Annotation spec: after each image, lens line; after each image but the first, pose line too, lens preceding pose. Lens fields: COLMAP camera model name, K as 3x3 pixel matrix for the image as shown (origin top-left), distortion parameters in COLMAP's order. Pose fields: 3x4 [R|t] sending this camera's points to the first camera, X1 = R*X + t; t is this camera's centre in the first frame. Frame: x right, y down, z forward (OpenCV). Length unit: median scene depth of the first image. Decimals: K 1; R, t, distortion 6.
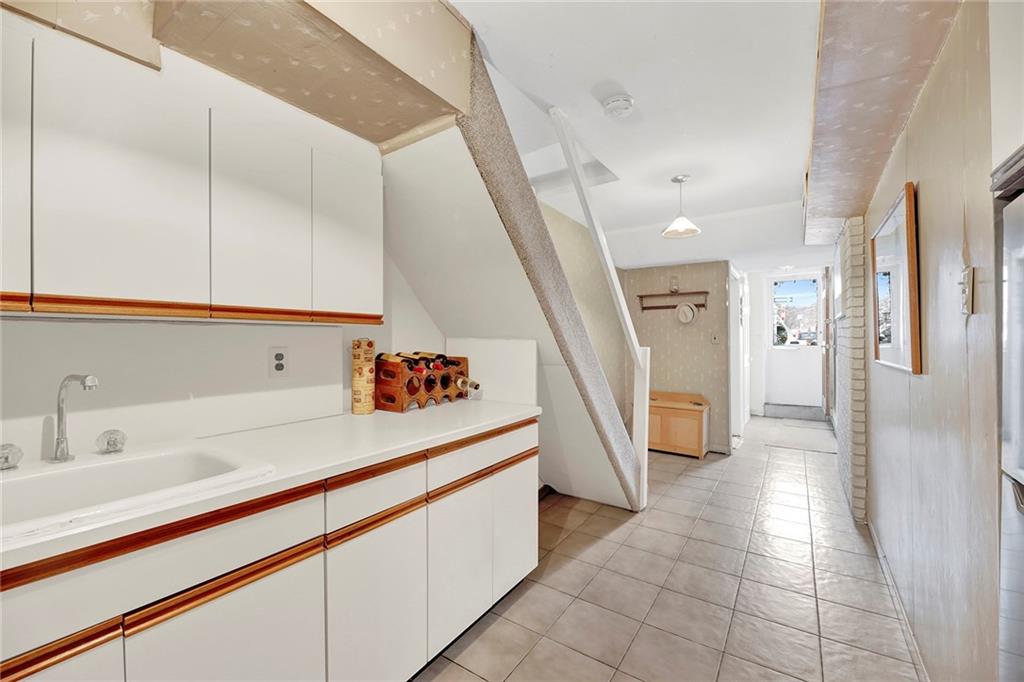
lens RADIAL K [[417.0, 0, 504.5], [0, 417.0, 343.0], [0, 0, 1]] dist [-0.005561, -0.002628]
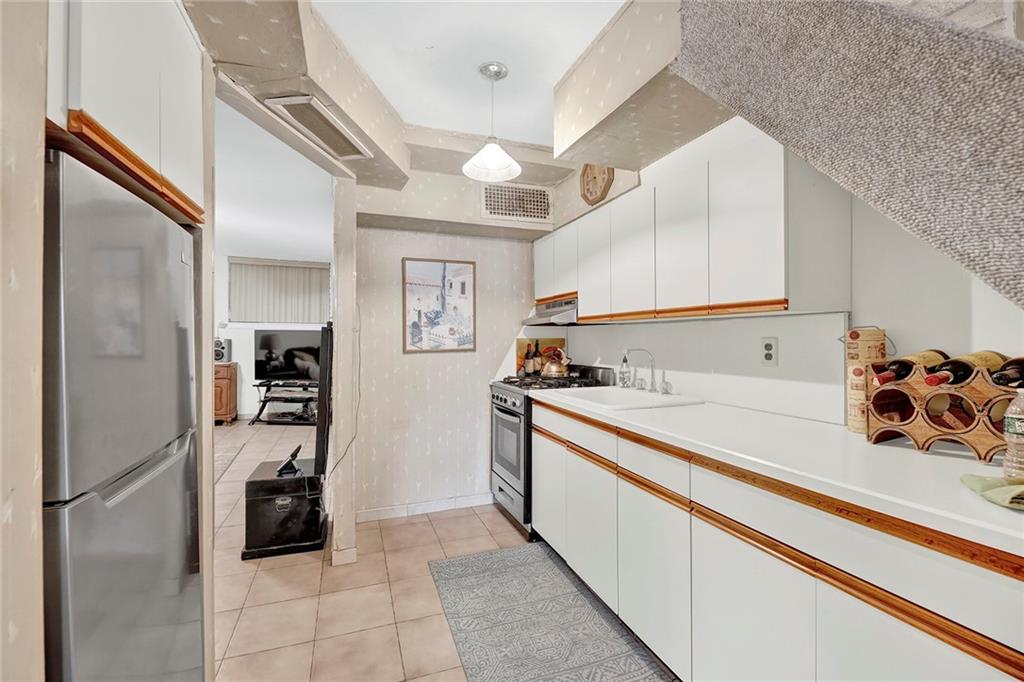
lens RADIAL K [[417.0, 0, 503.2], [0, 417.0, 336.3], [0, 0, 1]] dist [-0.005561, -0.002628]
pose [[-0.568720, -0.000796, -0.822531, 0.772354], [-0.007077, 0.999967, 0.003926, 0.008238], [0.822501, 0.008054, -0.568707, 1.169859]]
